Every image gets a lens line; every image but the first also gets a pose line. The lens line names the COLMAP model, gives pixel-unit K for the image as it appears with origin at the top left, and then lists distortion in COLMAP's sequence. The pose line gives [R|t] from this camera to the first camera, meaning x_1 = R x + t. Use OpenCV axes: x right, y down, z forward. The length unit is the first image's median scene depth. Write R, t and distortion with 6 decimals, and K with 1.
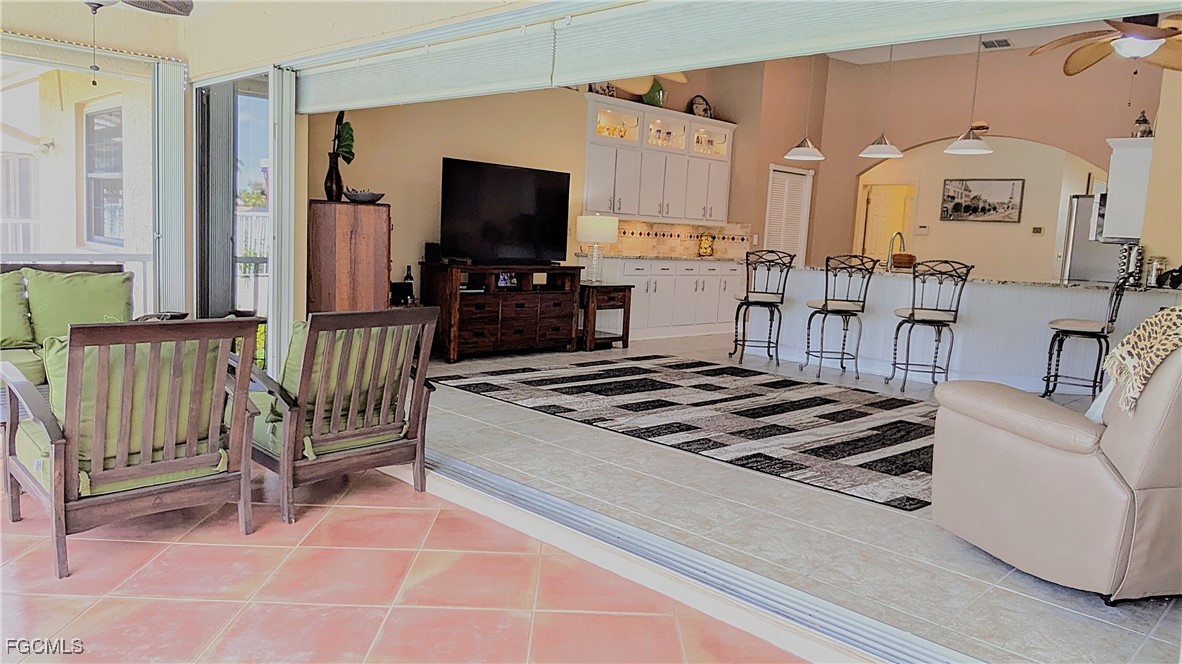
lens RADIAL K [[822.5, 0, 591.3], [0, 822.5, 331.4], [0, 0, 1]] dist [0.070269, -0.117907]
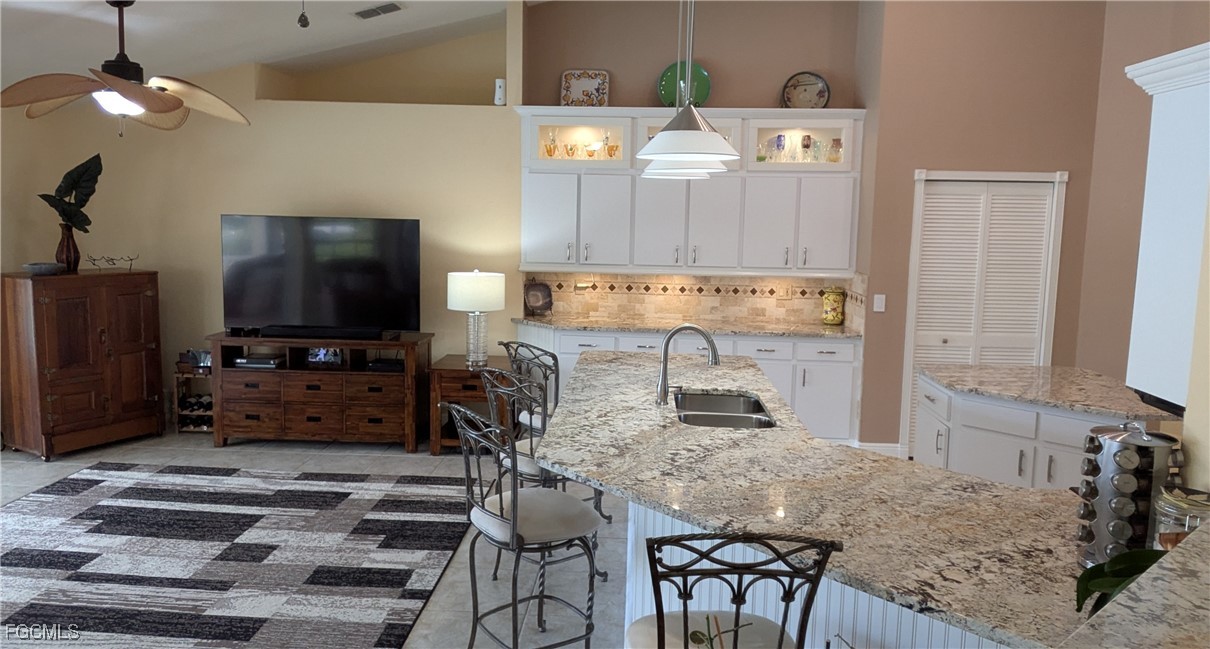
lens RADIAL K [[843.9, 0, 599.0], [0, 843.9, 302.2], [0, 0, 1]] dist [0.049916, -0.080660]
pose [[0.661109, 0.041512, -0.749141, 0.535231], [-0.075738, 0.997060, -0.011588, -0.093888], [0.746458, 0.064399, 0.662310, 0.480657]]
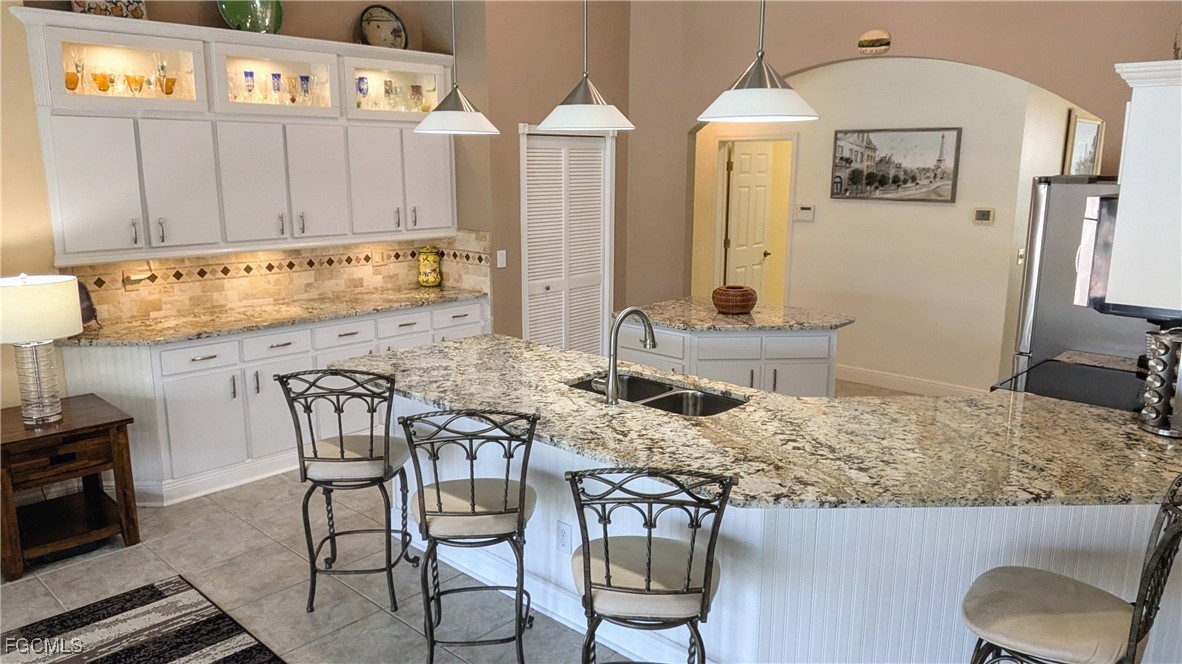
lens RADIAL K [[822.5, 0, 591.3], [0, 822.5, 331.4], [0, 0, 1]] dist [0.070269, -0.117907]
pose [[0.998393, -0.053794, 0.017808, 0.259391], [0.052127, 0.995135, 0.083600, -0.110084], [-0.022218, -0.082537, 0.996340, 0.437477]]
